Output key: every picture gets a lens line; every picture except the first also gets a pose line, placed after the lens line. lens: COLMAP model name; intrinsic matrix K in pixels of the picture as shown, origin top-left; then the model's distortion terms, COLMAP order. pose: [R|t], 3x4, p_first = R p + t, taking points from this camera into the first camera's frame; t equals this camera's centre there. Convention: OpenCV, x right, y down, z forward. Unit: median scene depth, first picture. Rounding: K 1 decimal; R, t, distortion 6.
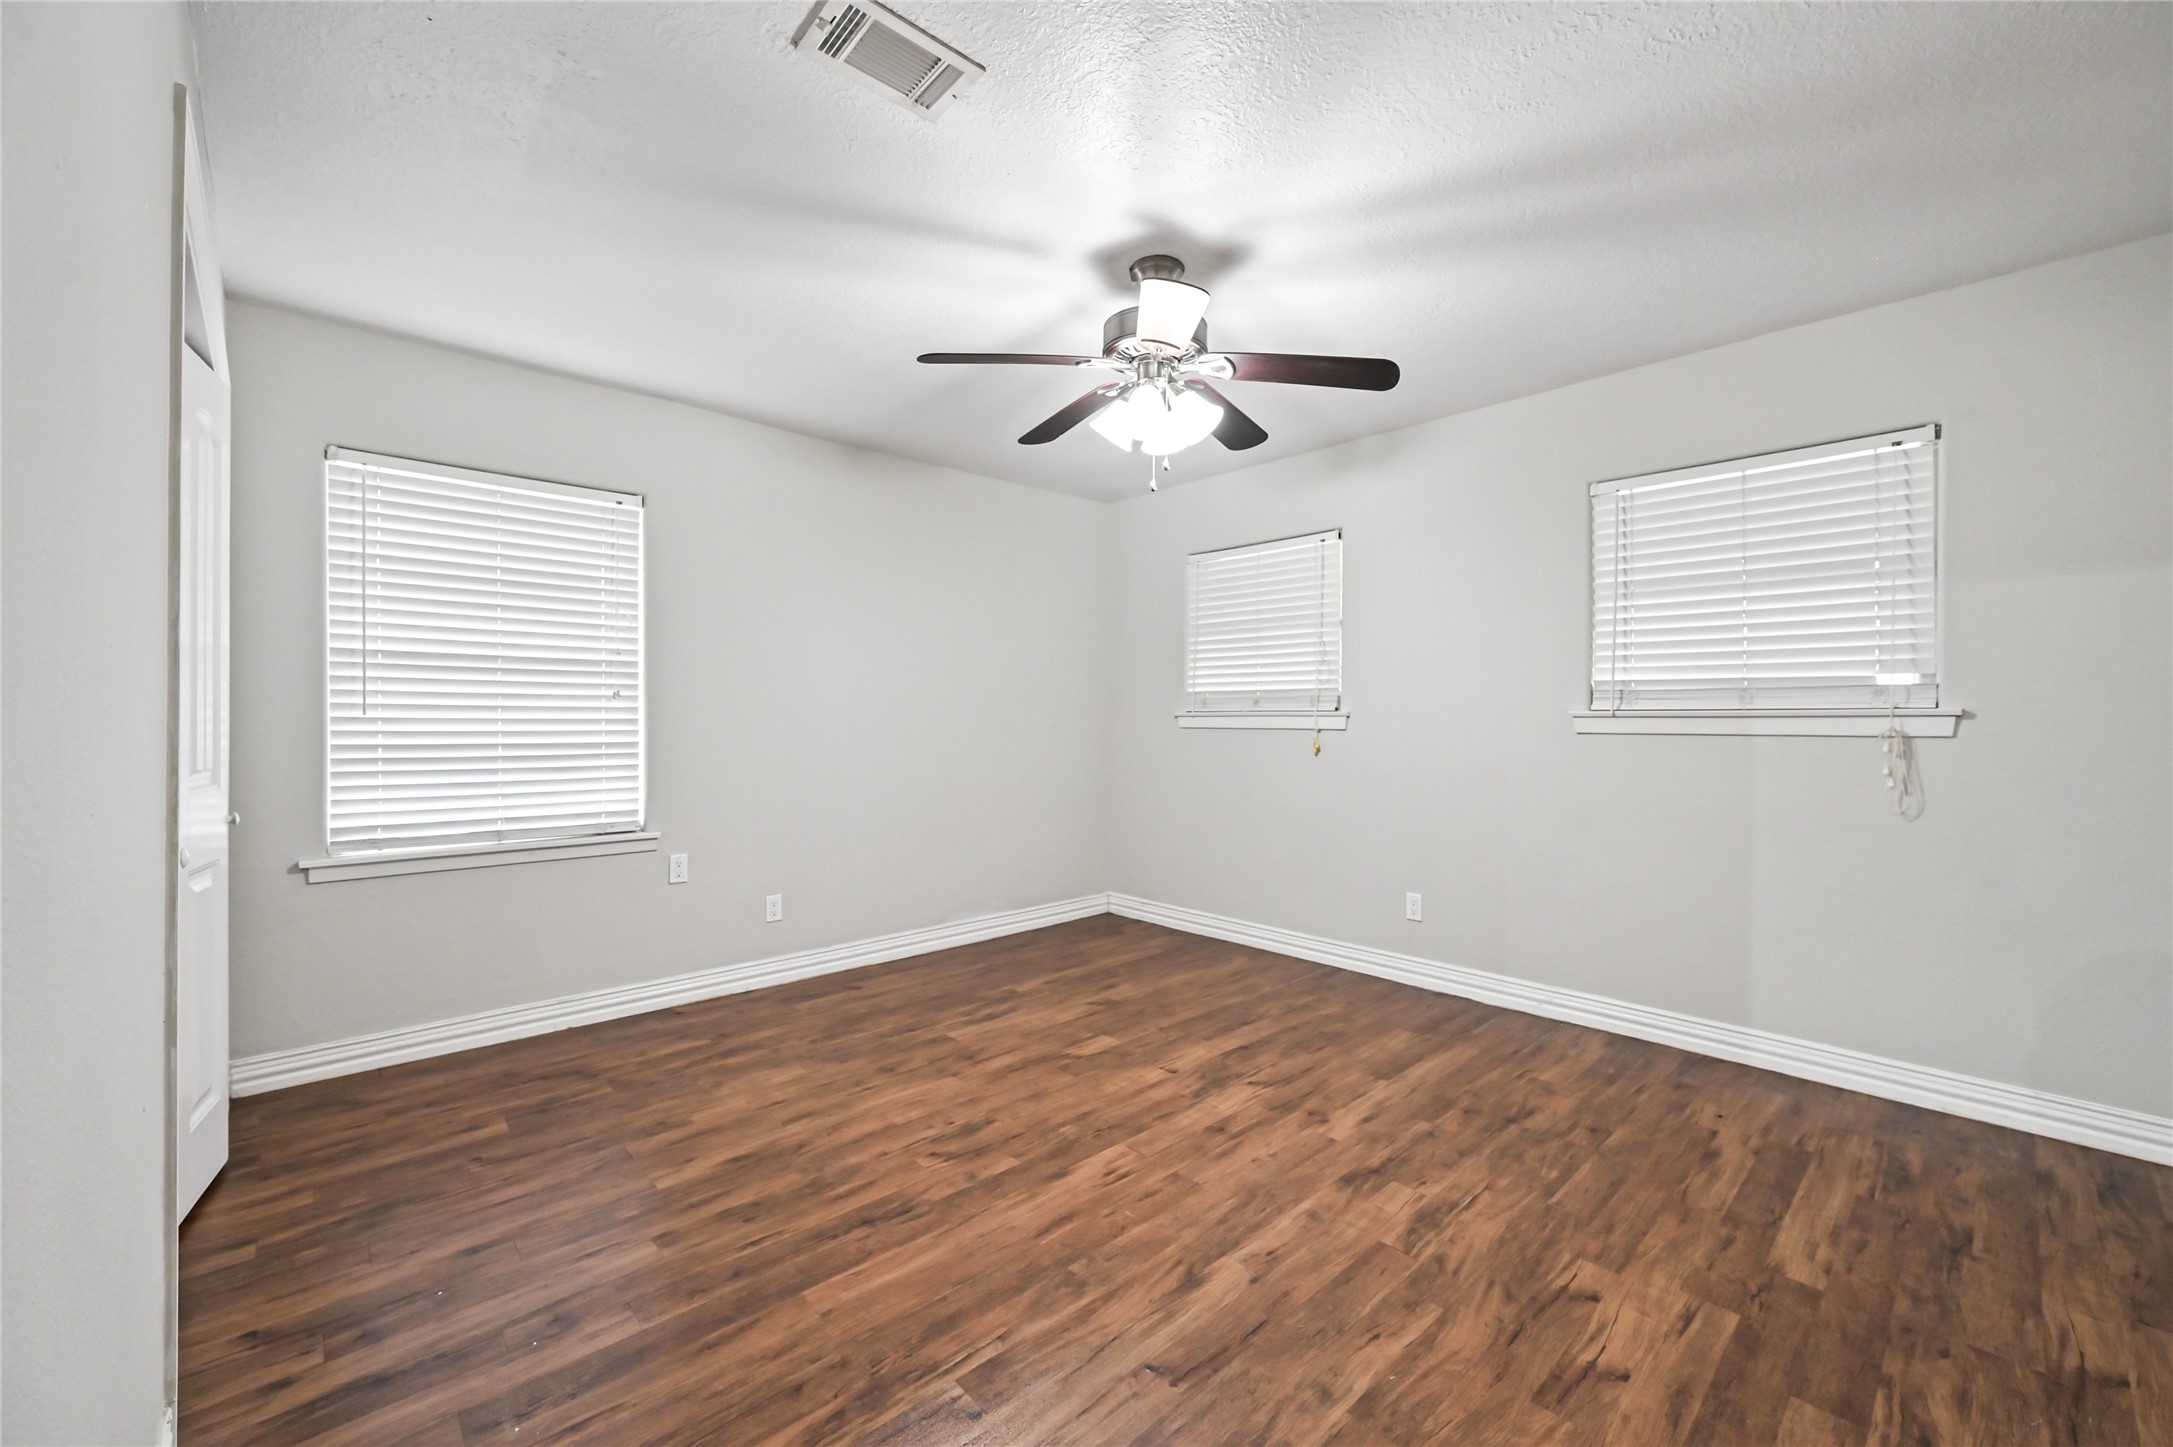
lens RADIAL K [[866.0, 0, 1094.0], [0, 866.0, 724.0], [0, 0, 1]] dist [-0.000431, -0.000928]
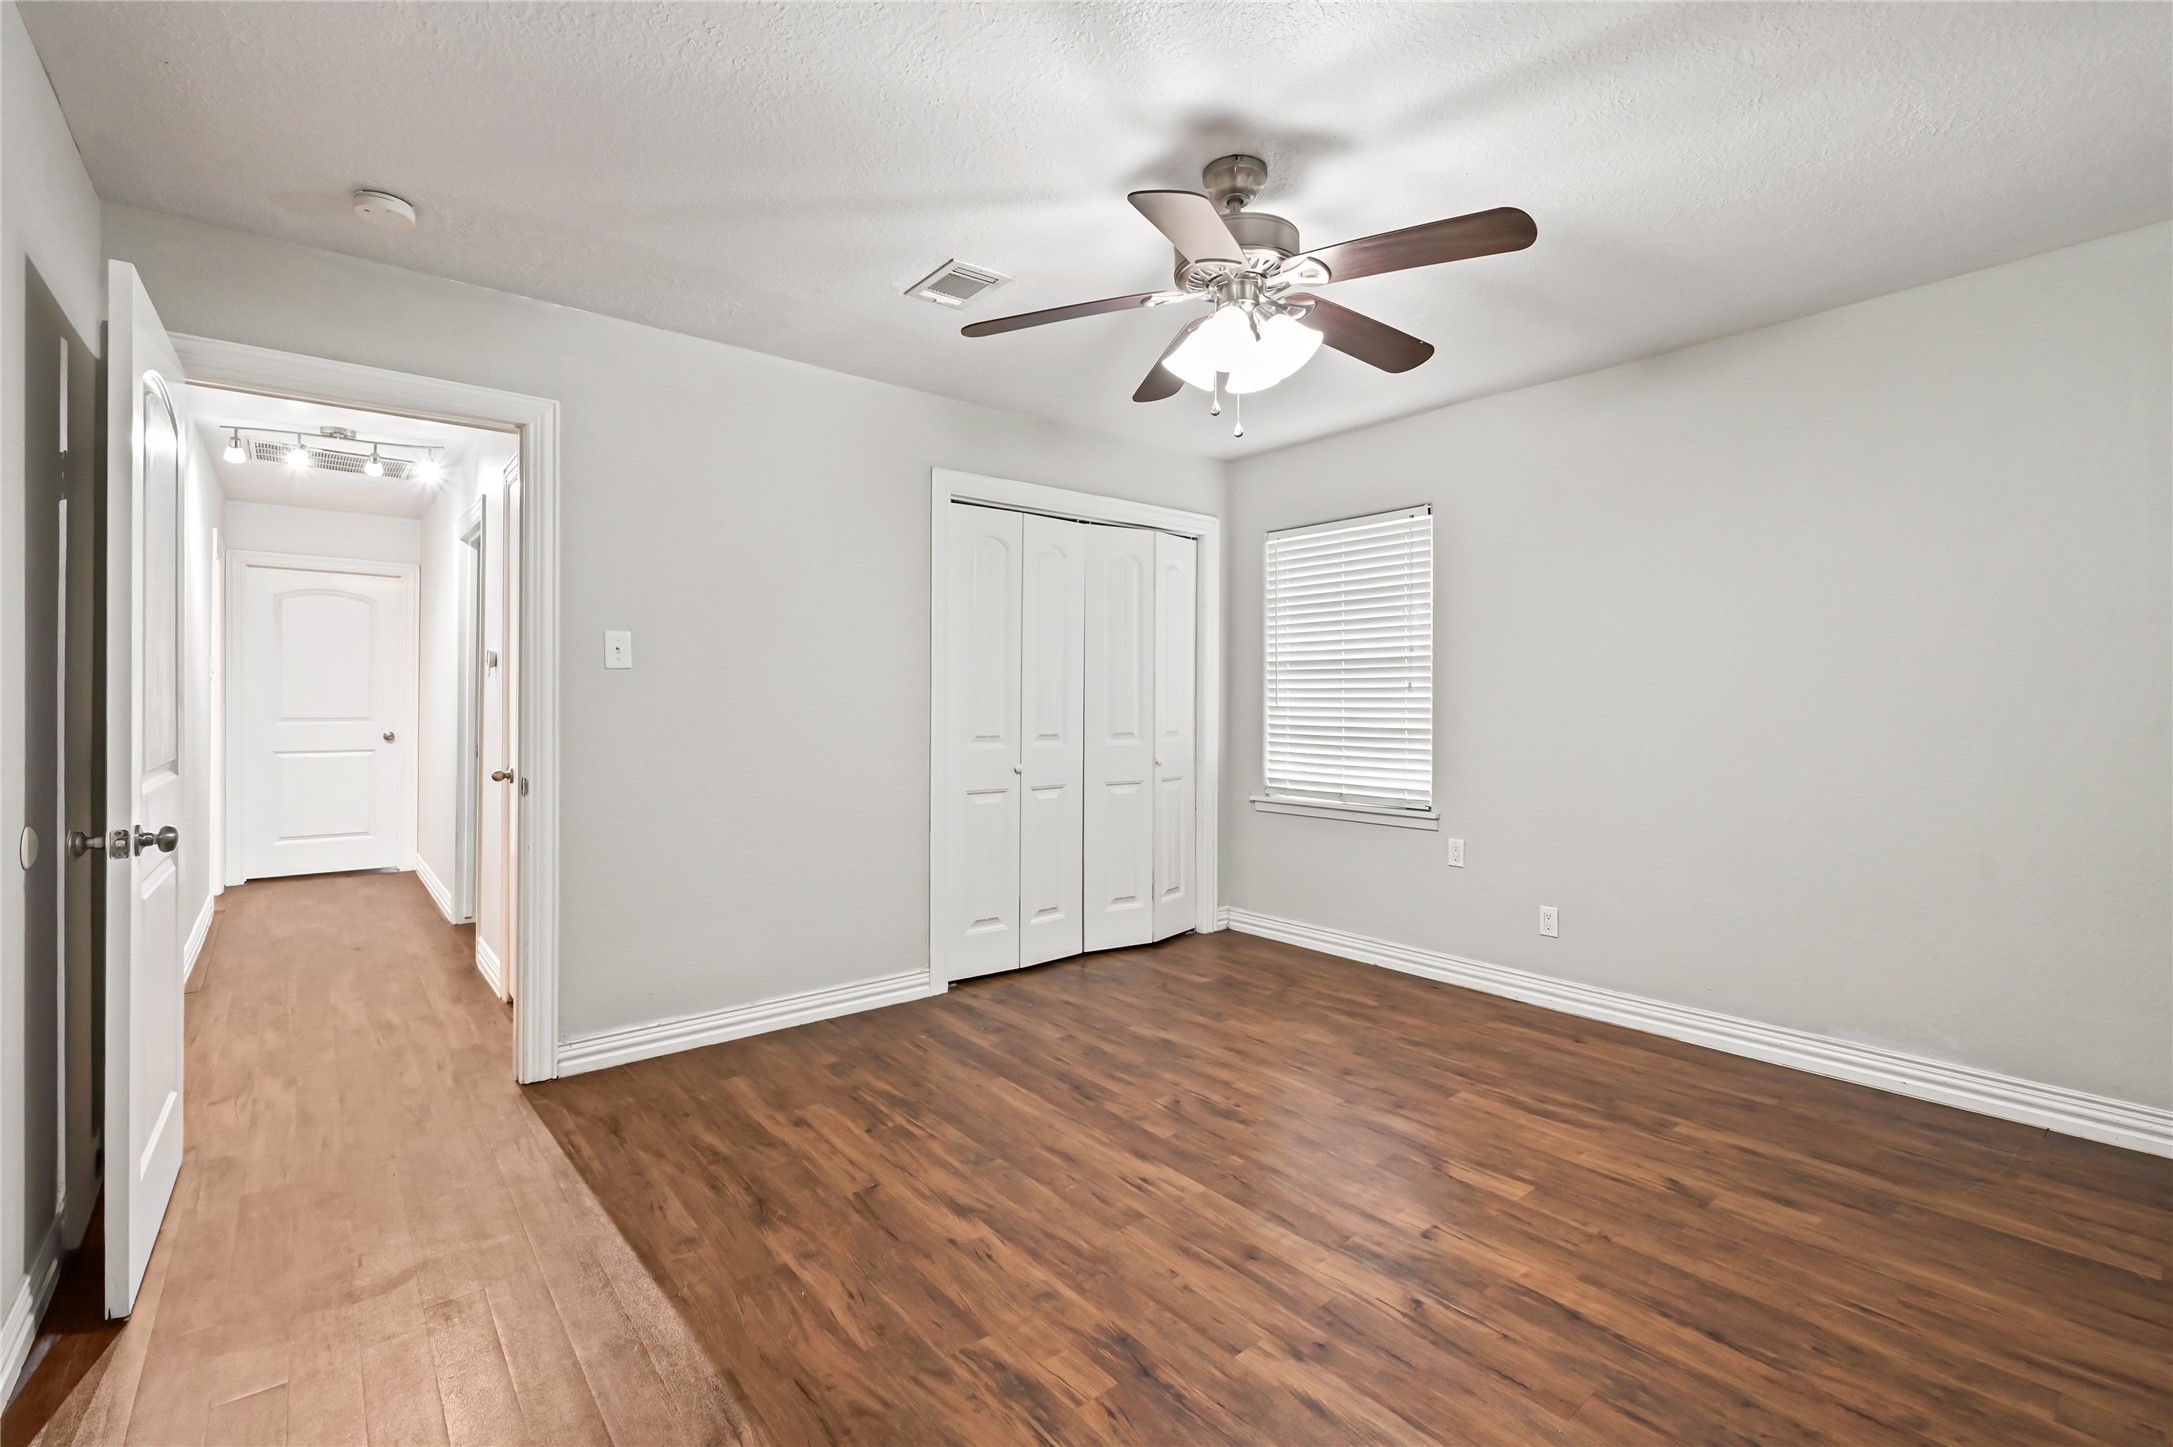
lens RADIAL K [[1005.1, 0, 1133.2], [0, 1005.1, 695.9], [0, 0, 1]] dist [-0.001807, 0.000585]
pose [[-0.061454, -0.008372, -0.998075, 0.998560], [-0.007552, 0.999940, -0.007923, -0.010900], [0.998081, 0.007051, -0.061514, 0.920431]]
